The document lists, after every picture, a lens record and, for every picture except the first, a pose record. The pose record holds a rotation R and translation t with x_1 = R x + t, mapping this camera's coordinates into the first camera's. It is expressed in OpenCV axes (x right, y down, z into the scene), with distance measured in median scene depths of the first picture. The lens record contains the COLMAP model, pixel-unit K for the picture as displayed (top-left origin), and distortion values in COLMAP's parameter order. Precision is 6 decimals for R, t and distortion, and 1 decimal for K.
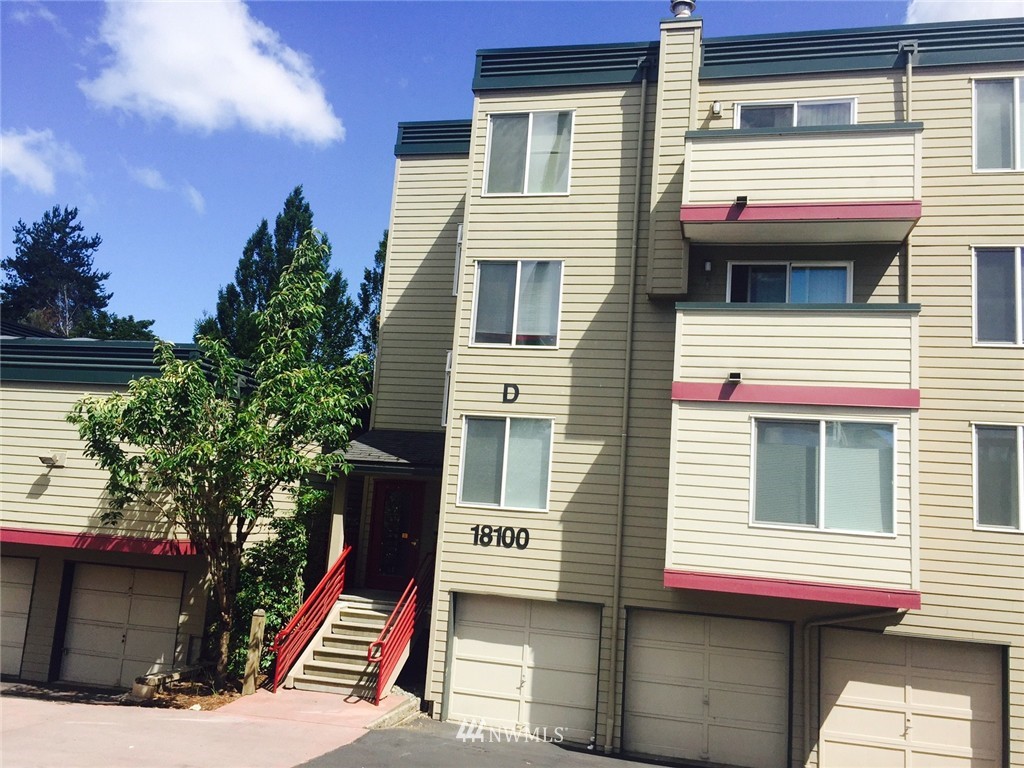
lens RADIAL K [[883.0, 0, 517.2], [0, 883.0, 383.3], [0, 0, 1]] dist [0.039552, -0.038779]
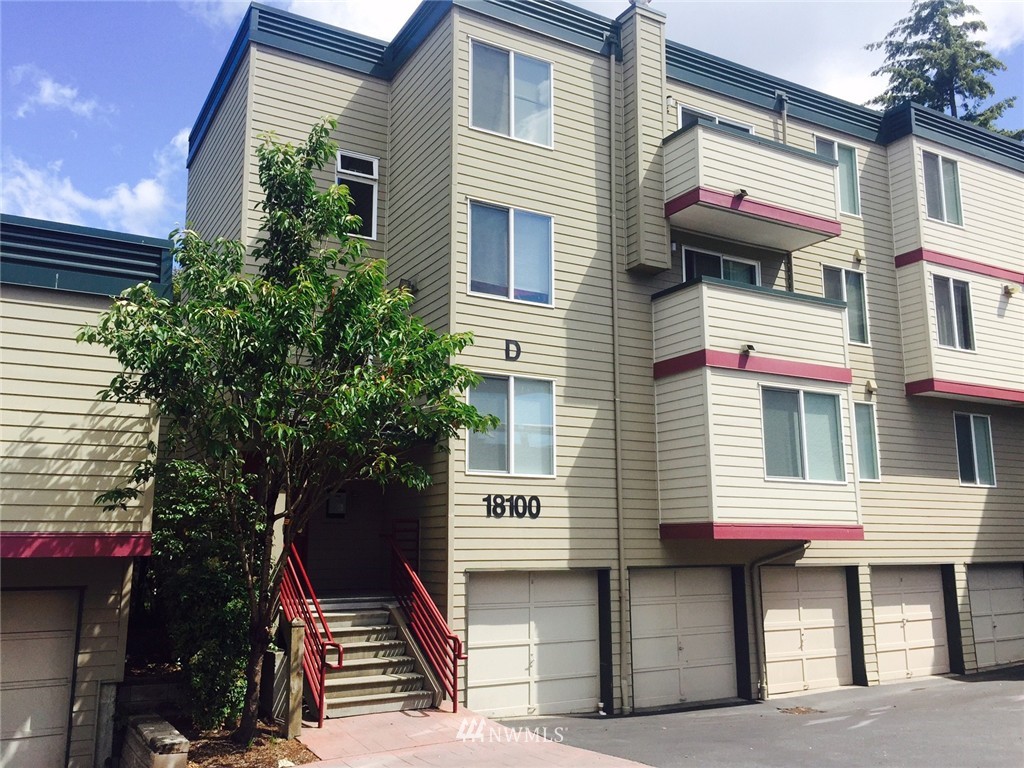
lens RADIAL K [[883.0, 0, 517.4], [0, 883.0, 383.6], [0, 0, 1]] dist [0.039552, -0.038779]
pose [[0.726526, 0.051279, 0.685223, -0.647878], [-0.049458, 0.998528, -0.022286, 0.067491], [-0.685357, -0.017698, 0.727992, 0.337408]]
